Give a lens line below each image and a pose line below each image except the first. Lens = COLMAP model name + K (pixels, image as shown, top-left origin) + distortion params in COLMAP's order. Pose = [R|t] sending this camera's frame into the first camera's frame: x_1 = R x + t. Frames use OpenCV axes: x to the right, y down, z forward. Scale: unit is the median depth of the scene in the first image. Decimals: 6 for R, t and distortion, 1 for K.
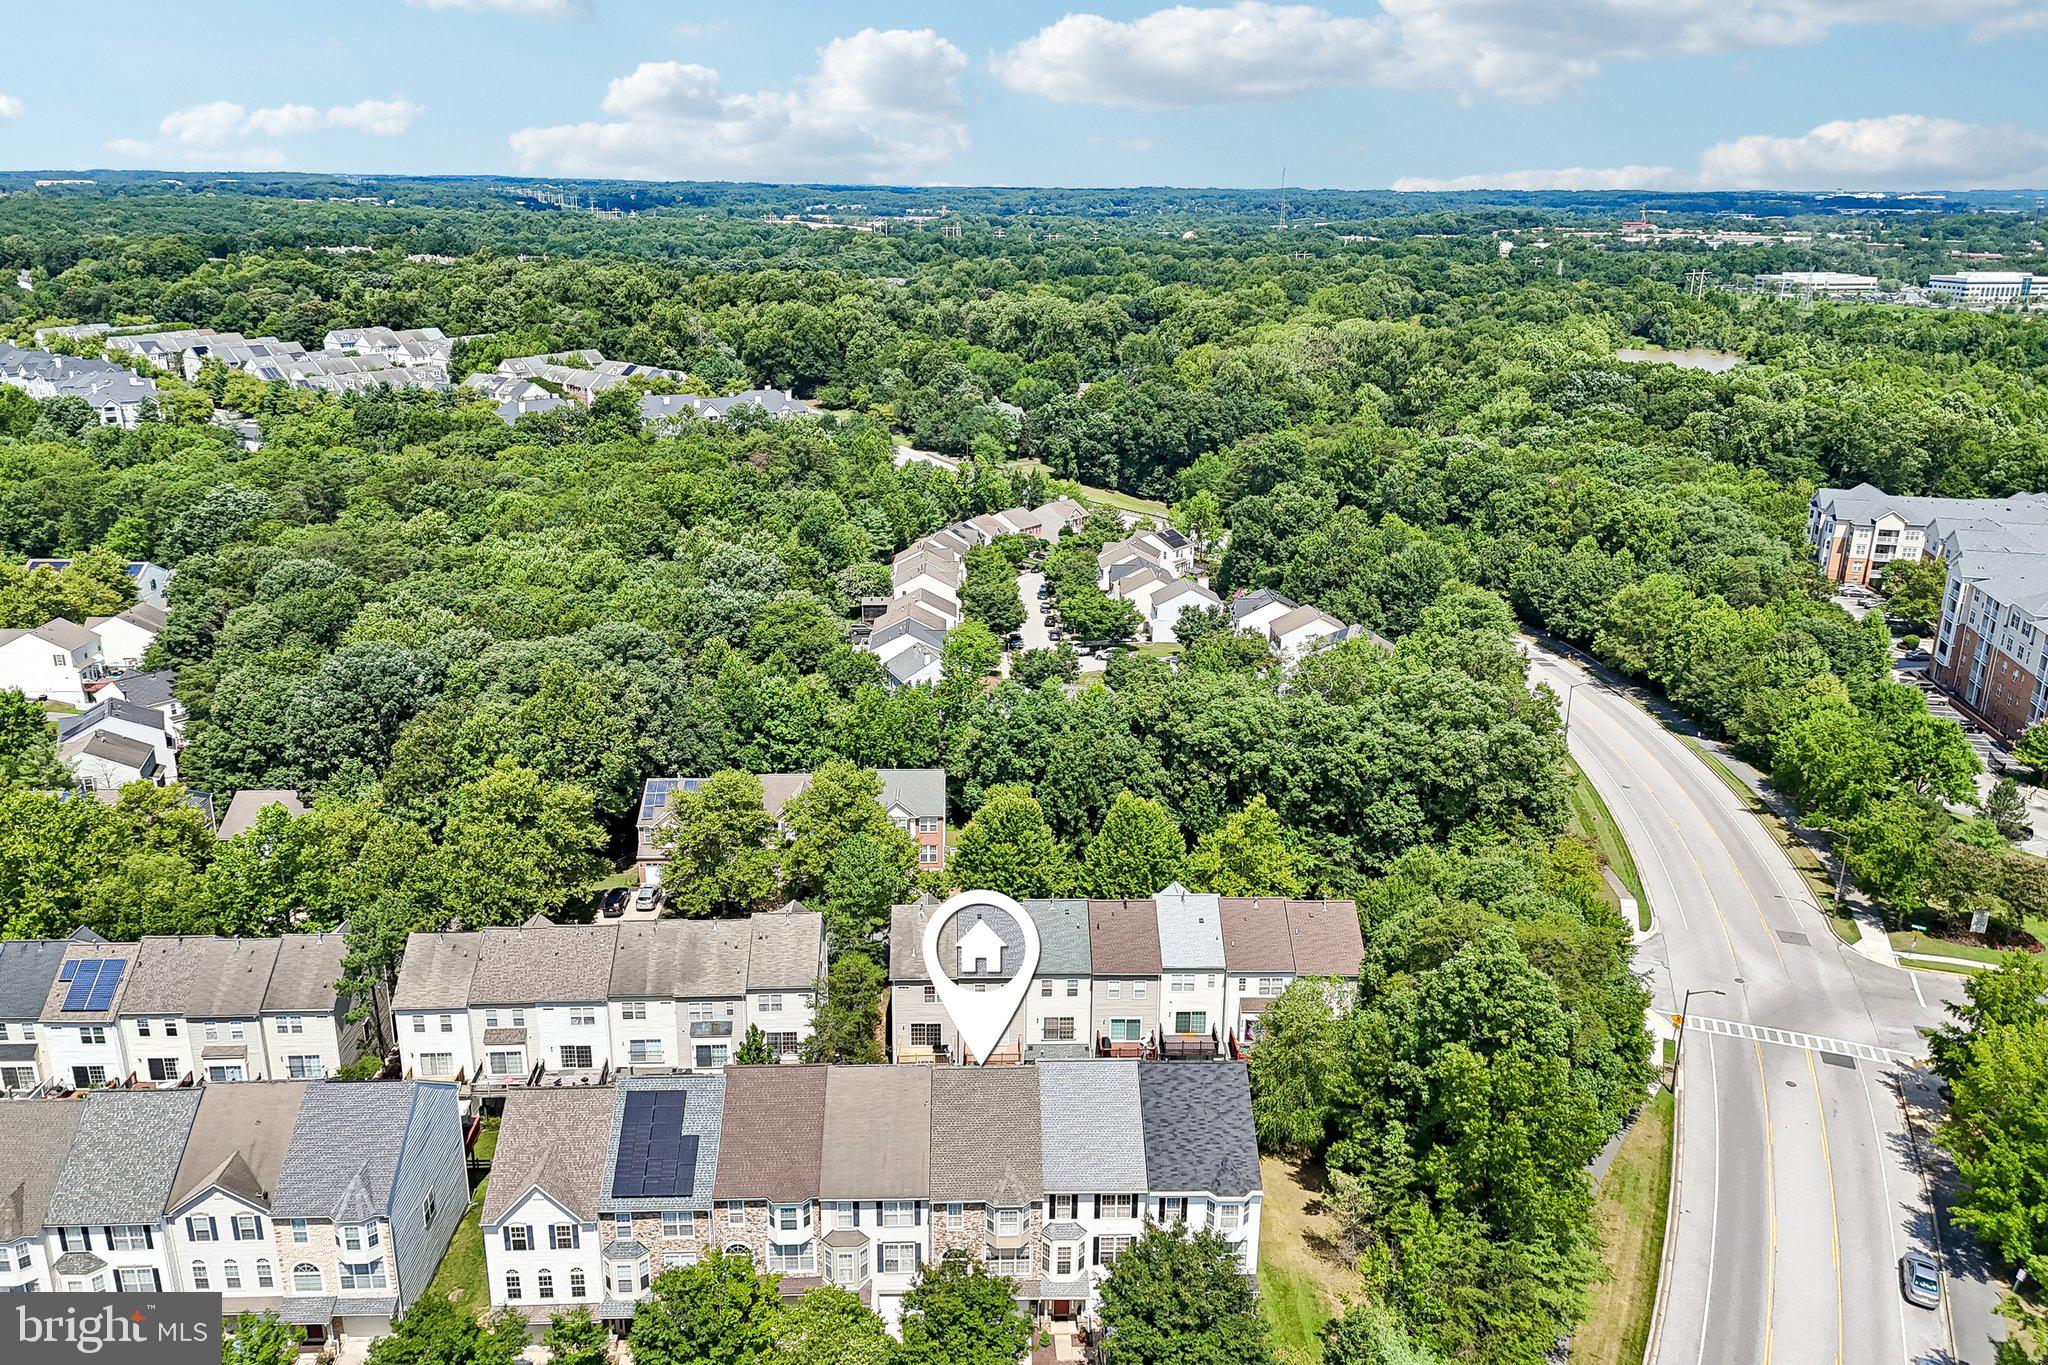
lens RADIAL K [[1444.5, 0, 1024.5], [0, 1444.5, 717.2], [0, 0, 1]] dist [0.000243, -0.028244]
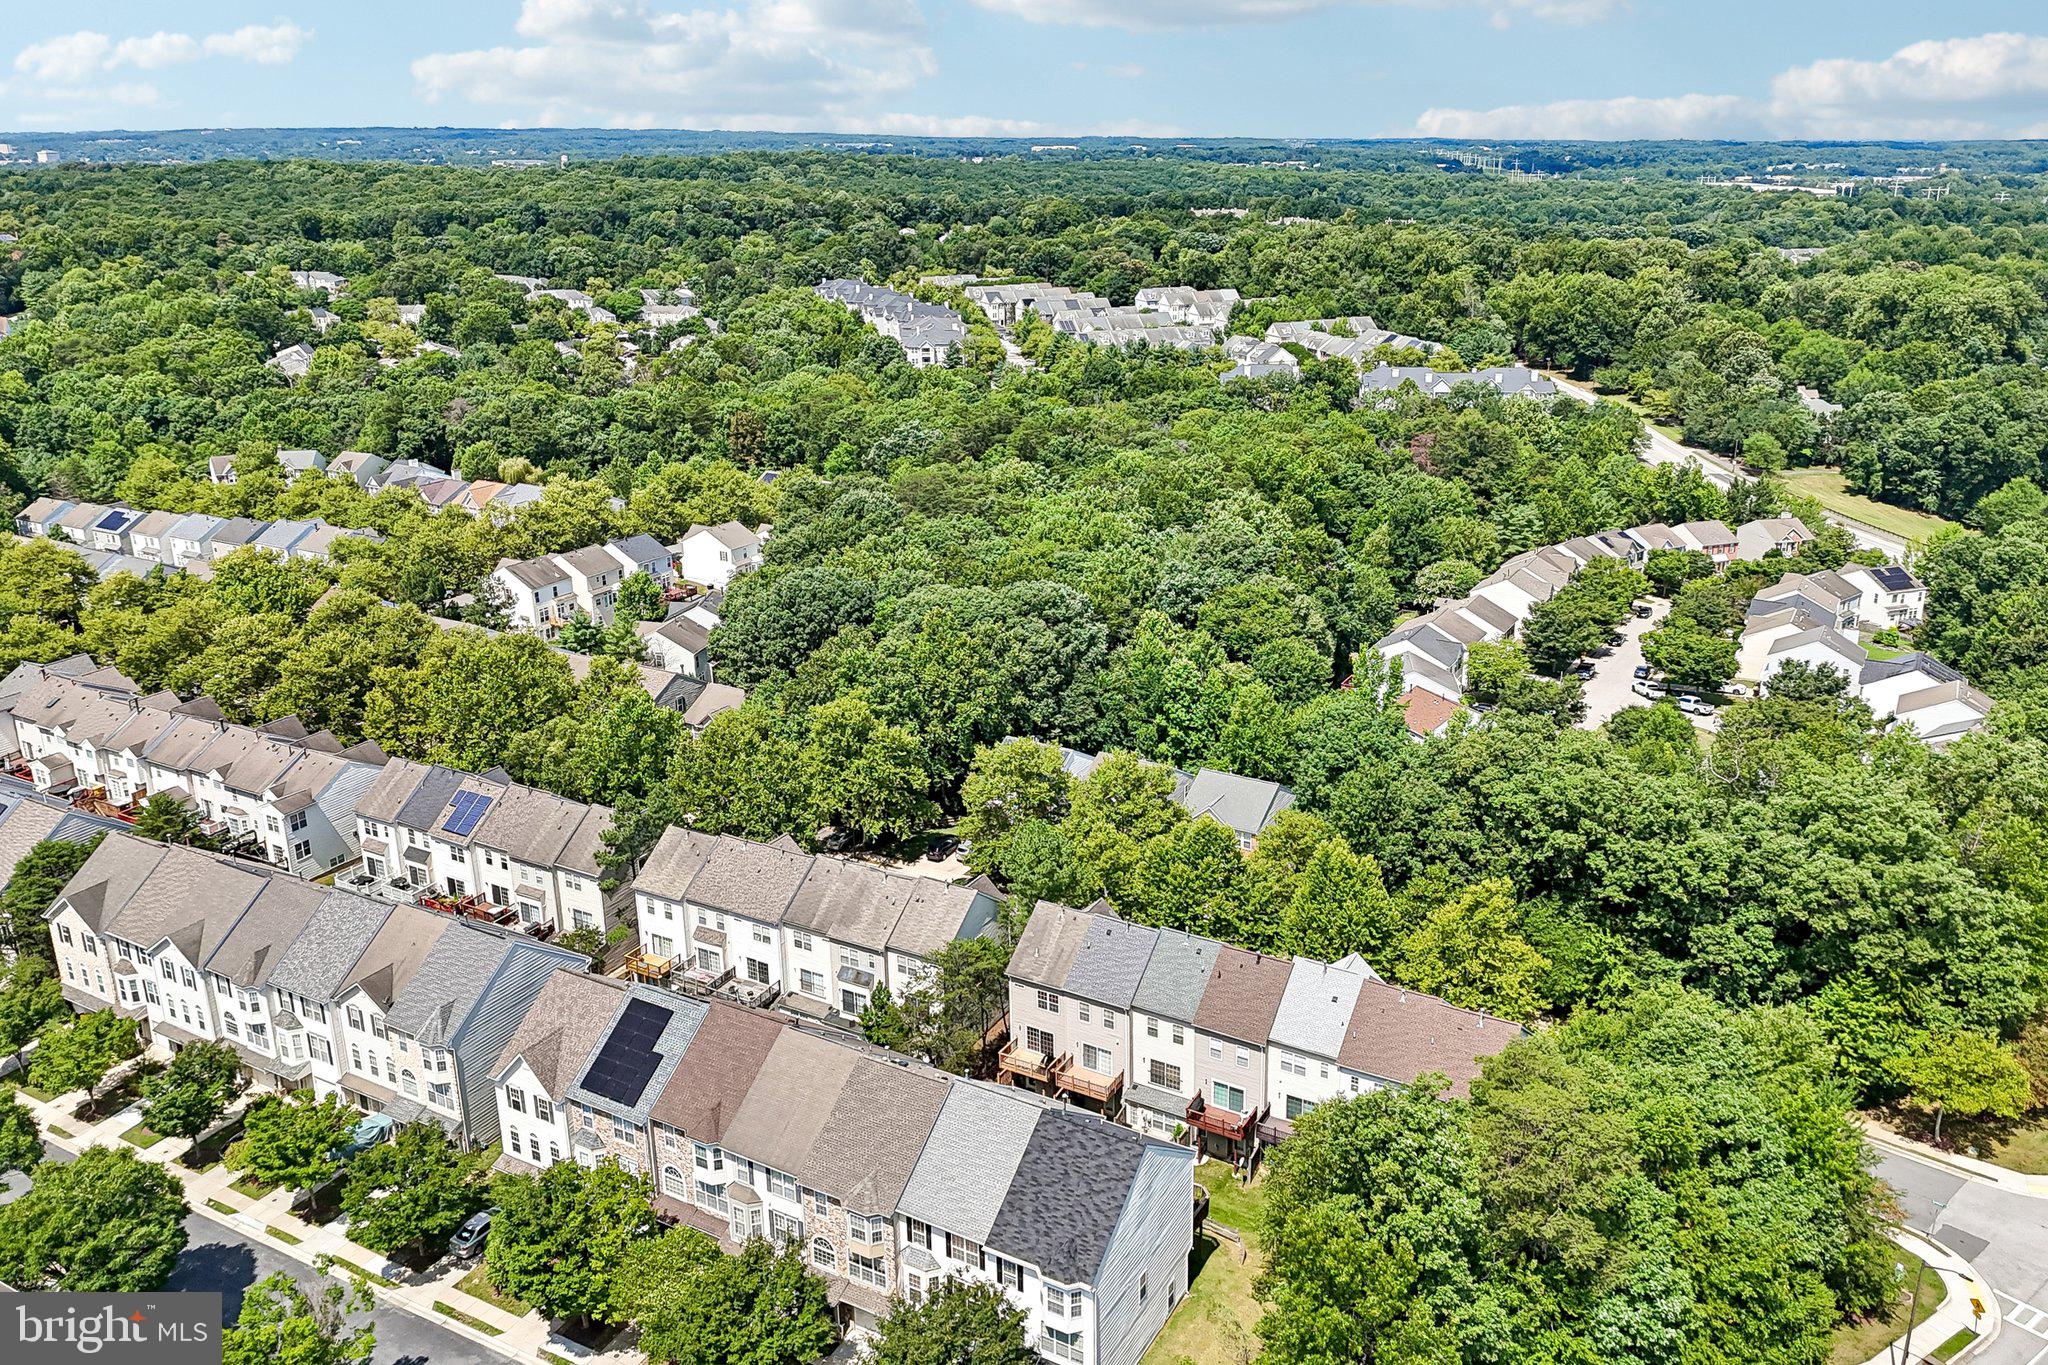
lens RADIAL K [[1522.4, 0, 1055.9], [0, 1522.4, 677.1], [0, 0, 1]] dist [0.024156, 0.000327]
pose [[0.853855, 0.157400, -0.496143, 0.258546], [-0.166678, 0.985672, 0.025852, -0.028066], [0.493103, 0.060622, 0.867856, 0.078622]]
